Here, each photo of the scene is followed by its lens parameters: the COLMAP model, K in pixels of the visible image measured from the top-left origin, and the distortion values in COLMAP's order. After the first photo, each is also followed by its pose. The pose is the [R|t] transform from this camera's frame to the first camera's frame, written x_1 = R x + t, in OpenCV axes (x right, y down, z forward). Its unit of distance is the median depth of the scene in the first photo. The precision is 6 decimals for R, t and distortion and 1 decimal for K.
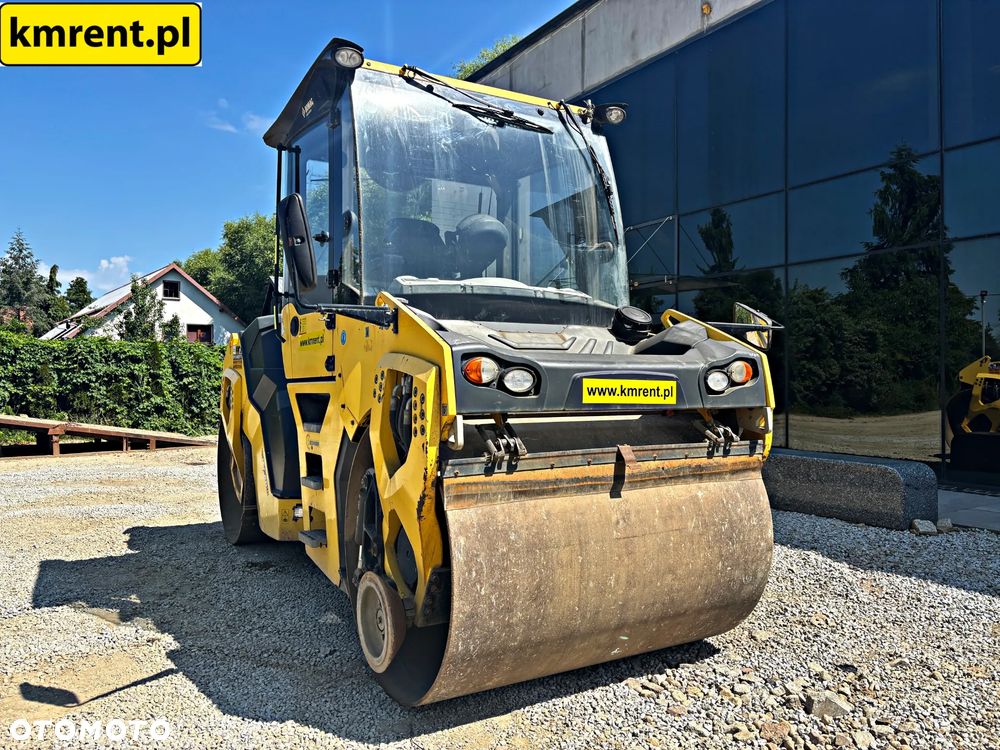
lens RADIAL K [[758.8, 0, 500.8], [0, 758.8, 367.3], [0, 0, 1]] dist [0.055614, -0.071402]
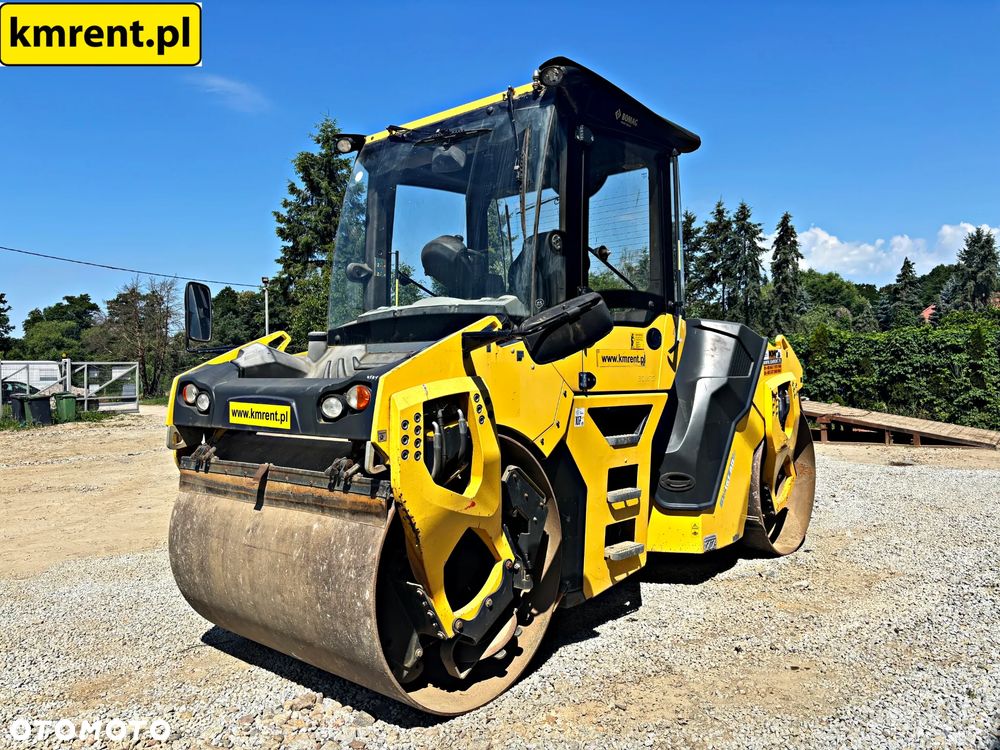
lens RADIAL K [[758.8, 0, 500.8], [0, 758.8, 367.3], [0, 0, 1]] dist [0.055614, -0.071402]
pose [[0.320528, -0.005378, -0.947224, 1.225288], [0.026181, 0.999652, 0.003183, -0.028216], [0.946877, -0.025820, 0.320557, 0.911453]]
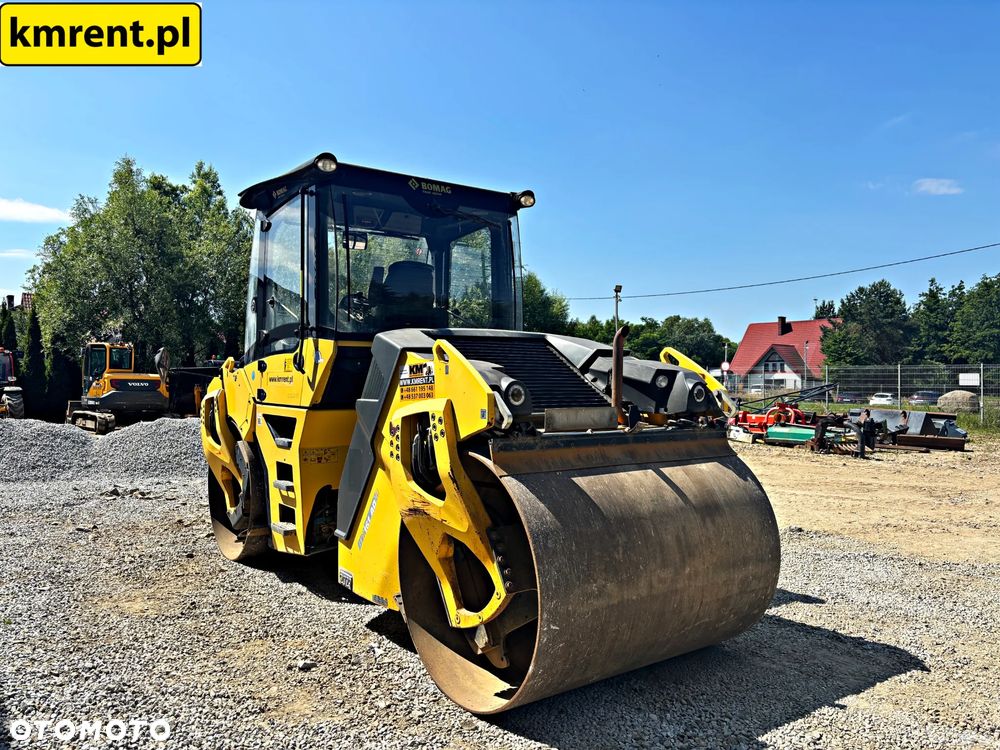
lens RADIAL K [[752.4, 0, 496.9], [0, 752.4, 367.7], [0, 0, 1]] dist [0.051674, -0.059120]
pose [[-0.993798, 0.003693, -0.111140, -0.178010], [0.007236, 0.999478, -0.031490, -0.003376], [0.110966, -0.032099, -0.993306, 3.161838]]
